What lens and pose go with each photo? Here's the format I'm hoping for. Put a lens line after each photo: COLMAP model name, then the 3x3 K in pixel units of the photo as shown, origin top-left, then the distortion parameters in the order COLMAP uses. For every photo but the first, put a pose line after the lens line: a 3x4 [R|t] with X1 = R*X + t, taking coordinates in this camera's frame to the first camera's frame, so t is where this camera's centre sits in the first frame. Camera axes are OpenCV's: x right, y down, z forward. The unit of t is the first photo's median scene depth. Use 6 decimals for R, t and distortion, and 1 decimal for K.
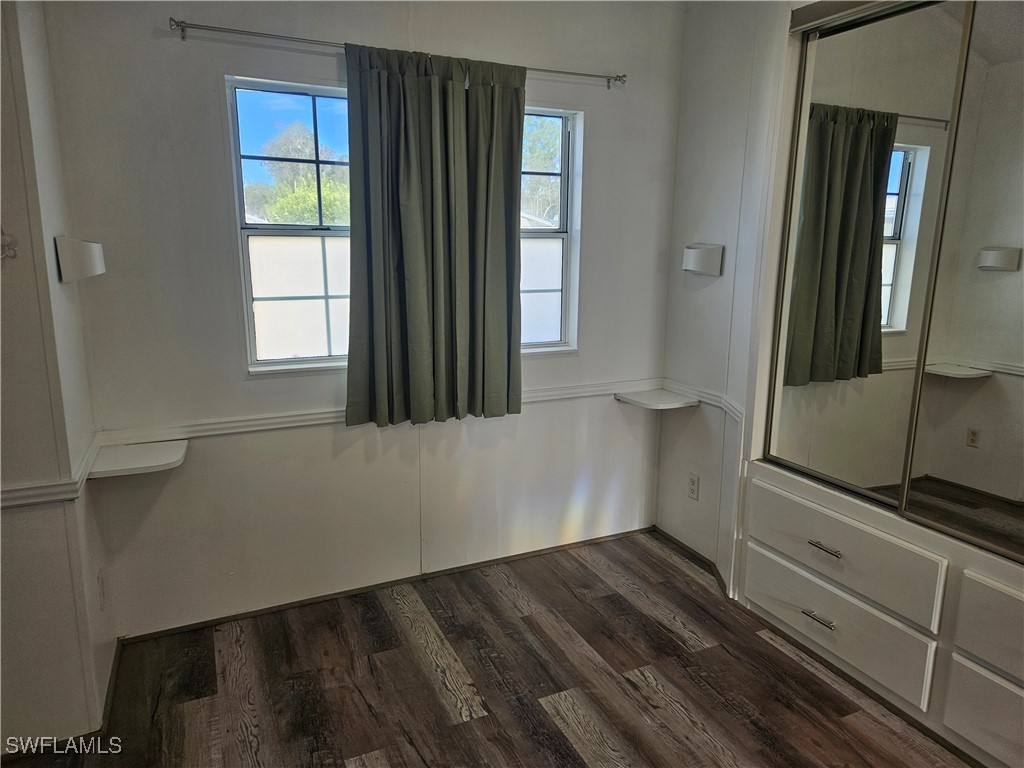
lens RADIAL K [[663.0, 0, 514.2], [0, 663.0, 366.4], [0, 0, 1]] dist [0.096465, -0.077046]
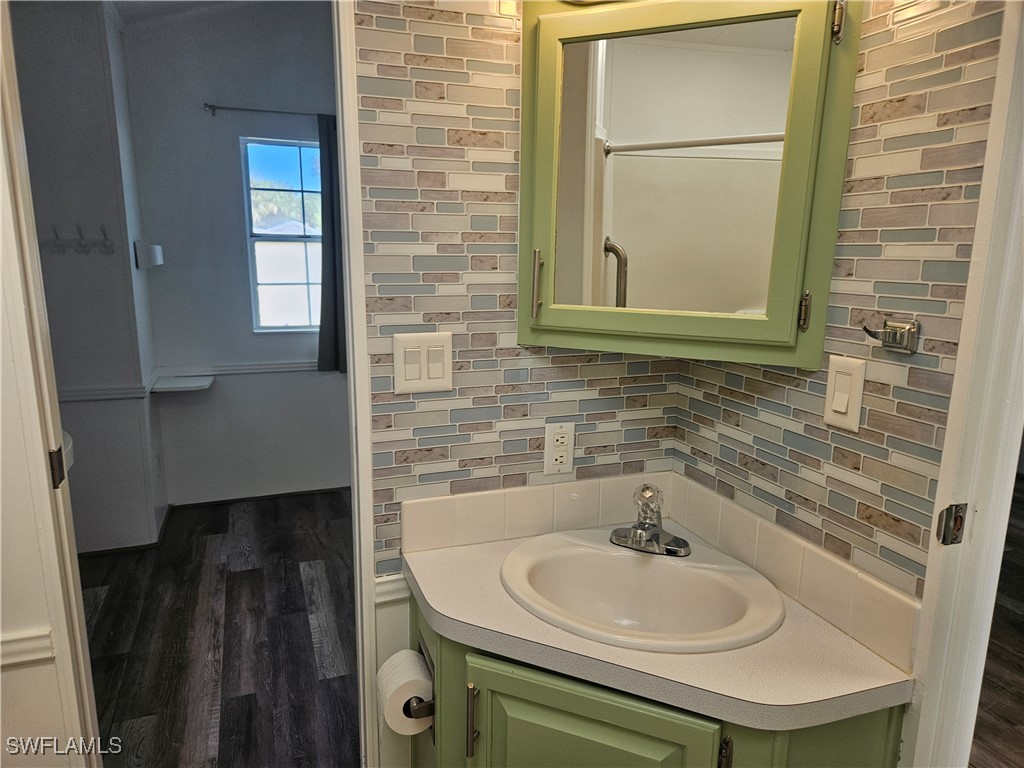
lens RADIAL K [[685.4, 0, 507.4], [0, 685.4, 384.1], [0, 0, 1]] dist [0.080164, -0.071766]
pose [[0.995787, 0.021618, -0.089114, 0.309598], [-0.020882, 0.999740, 0.009186, 0.097422], [0.089290, -0.007286, 0.995979, -0.488476]]
